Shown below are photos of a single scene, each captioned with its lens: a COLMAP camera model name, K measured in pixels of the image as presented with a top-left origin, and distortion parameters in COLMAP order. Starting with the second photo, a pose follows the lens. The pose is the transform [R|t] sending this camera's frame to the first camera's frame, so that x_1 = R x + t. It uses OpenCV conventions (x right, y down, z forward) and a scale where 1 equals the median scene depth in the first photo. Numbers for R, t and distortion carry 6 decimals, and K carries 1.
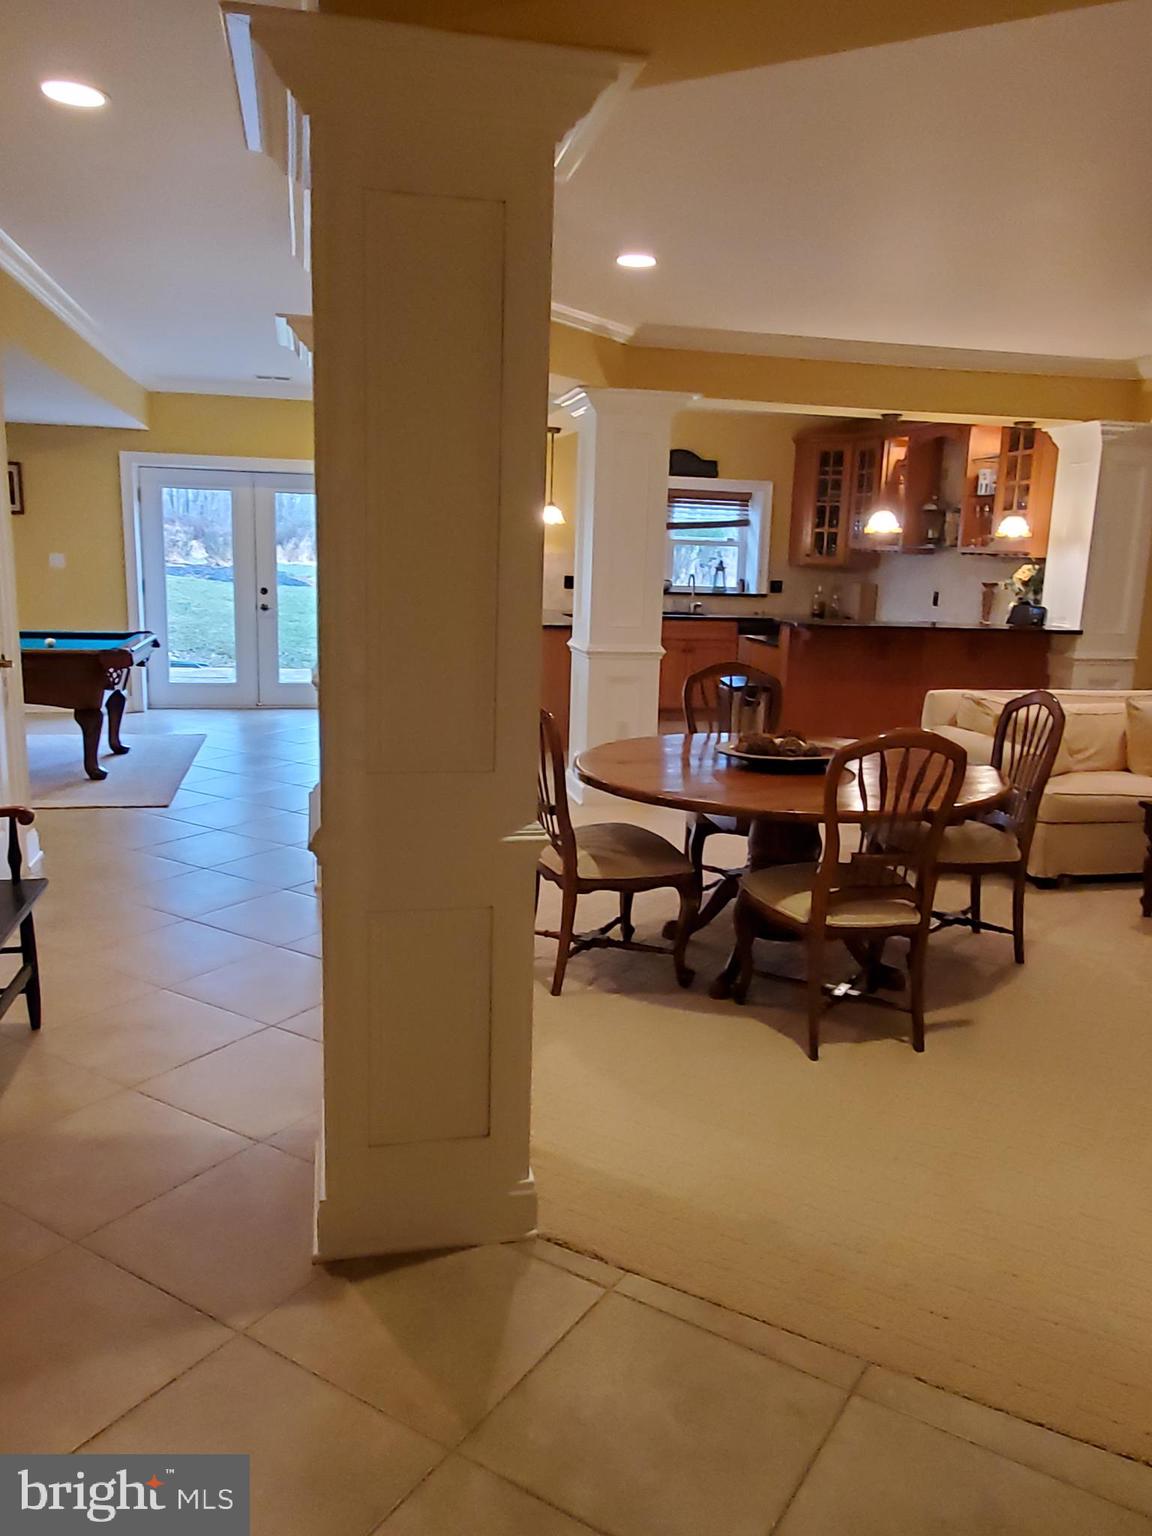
lens RADIAL K [[1155.1, 0, 585.9], [0, 1155.1, 774.1], [0, 0, 1]] dist [0.003963, 0.019434]
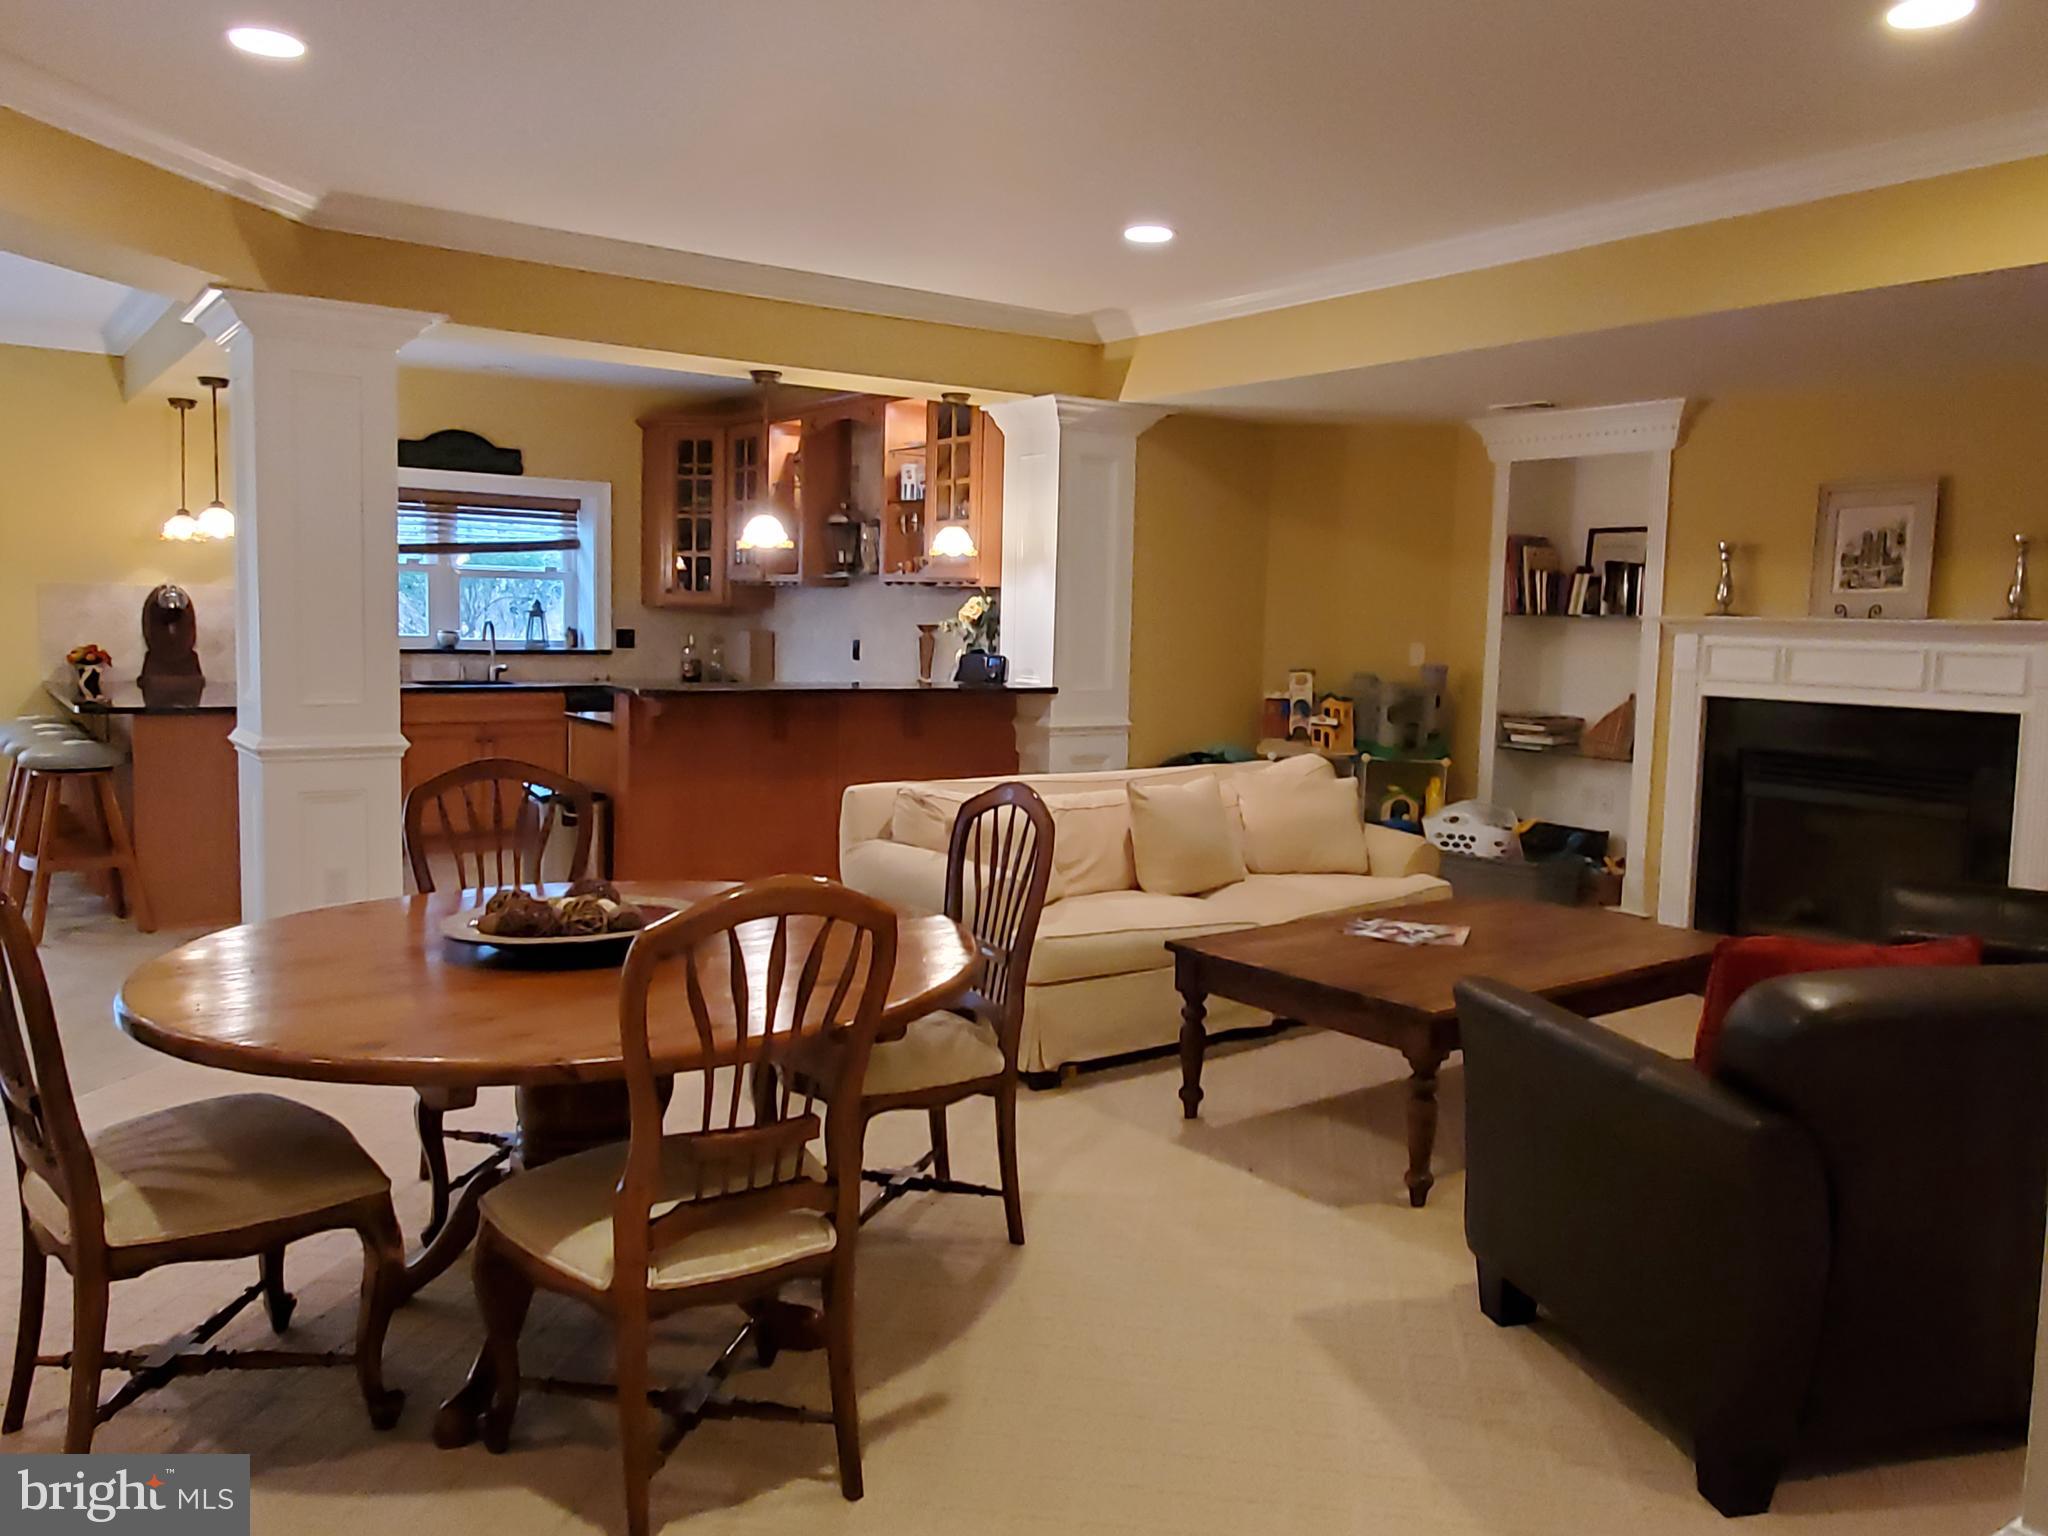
lens RADIAL K [[1540.2, 0, 1030.3], [0, 1540.2, 765.7], [0, 0, 1]] dist [0.003963, 0.019434]
pose [[0.923268, -0.049946, 0.380895, 0.066173], [0.081947, 0.994297, -0.068256, -0.017179], [-0.375314, 0.094232, 0.922095, 0.175634]]
